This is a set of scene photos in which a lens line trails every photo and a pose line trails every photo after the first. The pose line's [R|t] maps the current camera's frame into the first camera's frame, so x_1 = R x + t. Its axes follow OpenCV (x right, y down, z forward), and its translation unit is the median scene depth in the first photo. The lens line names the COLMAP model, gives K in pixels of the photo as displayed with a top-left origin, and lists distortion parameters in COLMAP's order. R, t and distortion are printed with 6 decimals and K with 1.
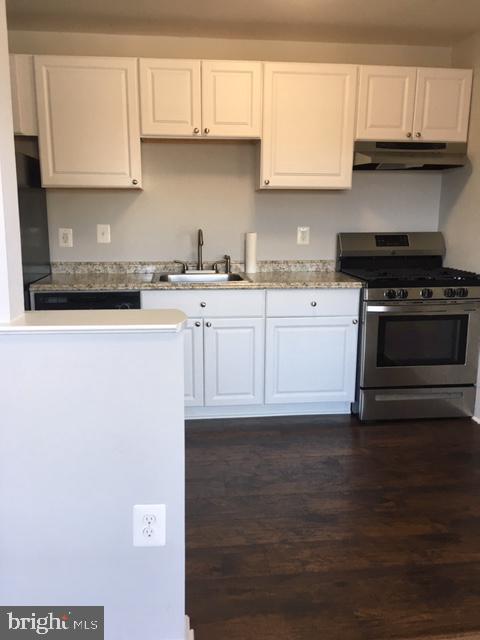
lens RADIAL K [[560.3, 0, 240.0], [0, 560.3, 320.0], [0, 0, 1]] dist [0.097963, -0.099164]
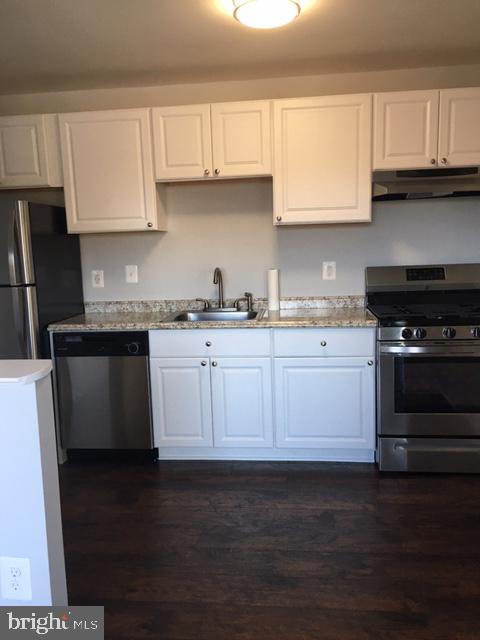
lens RADIAL K [[560.3, 0, 240.0], [0, 560.3, 320.0], [0, 0, 1]] dist [0.097963, -0.099164]
pose [[0.973840, -0.004196, -0.227198, 0.205977], [-0.007834, 0.998615, -0.052023, -0.017543], [0.227102, 0.052442, 0.972458, 0.043765]]
